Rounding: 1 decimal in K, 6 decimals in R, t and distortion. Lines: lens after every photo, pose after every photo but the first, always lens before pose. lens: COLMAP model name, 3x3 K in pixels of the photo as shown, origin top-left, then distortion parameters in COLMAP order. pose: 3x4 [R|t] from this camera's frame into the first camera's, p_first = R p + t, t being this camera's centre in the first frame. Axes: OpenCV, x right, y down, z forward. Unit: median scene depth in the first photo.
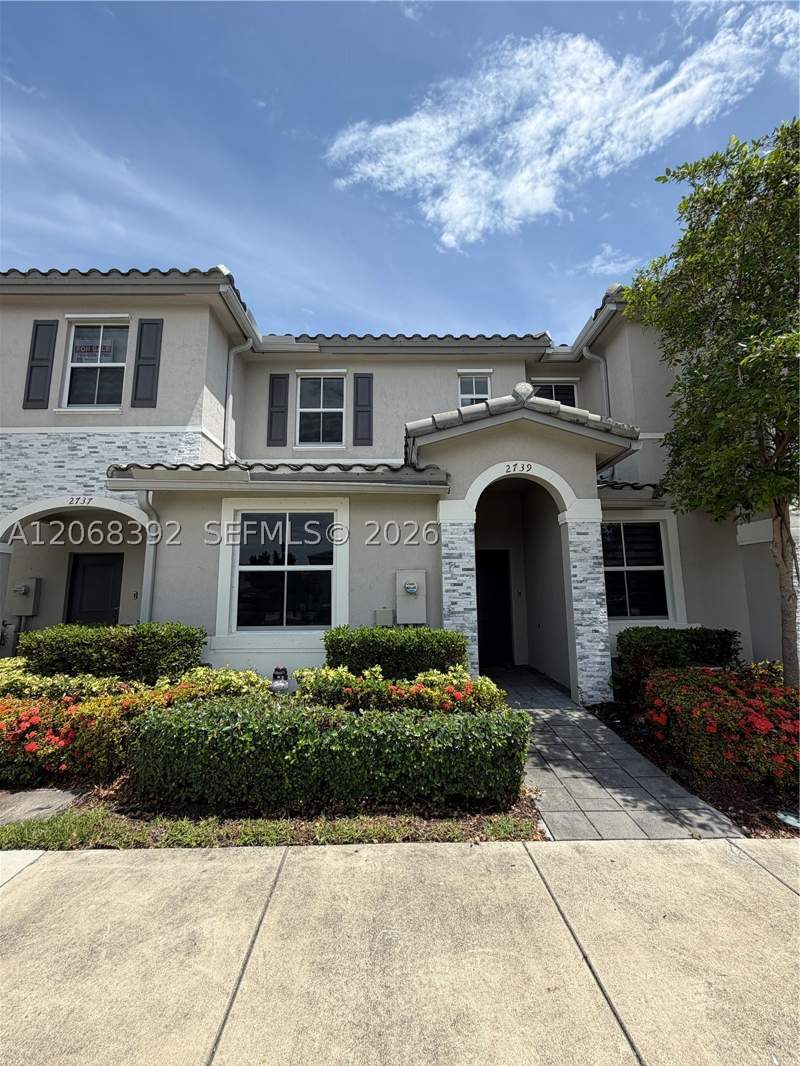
lens RADIAL K [[424.0, 0, 403.3], [0, 424.0, 534.7], [0, 0, 1]] dist [-0.000233, -0.000266]
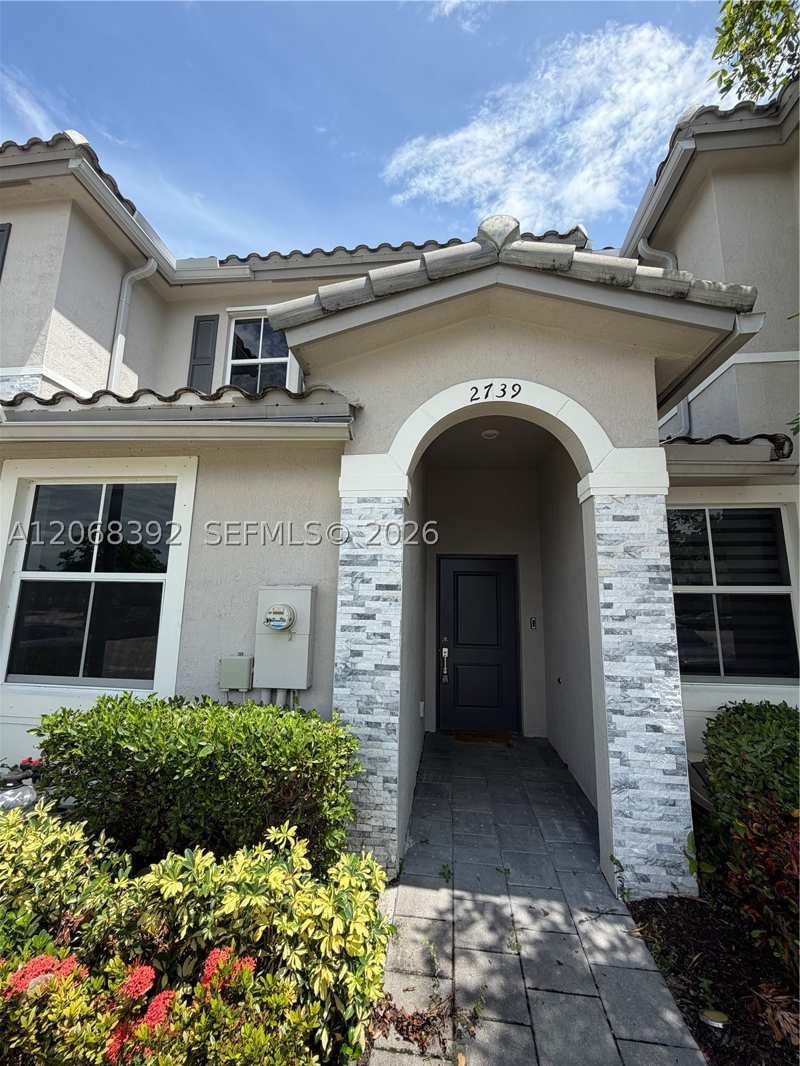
lens RADIAL K [[424.0, 0, 402.9], [0, 424.0, 533.5], [0, 0, 1]] dist [-0.000233, -0.000266]
pose [[0.991801, 0.007507, -0.127571, 0.187984], [-0.010217, 0.999736, -0.020601, 0.022053], [0.127382, 0.021735, 0.991616, 0.394927]]
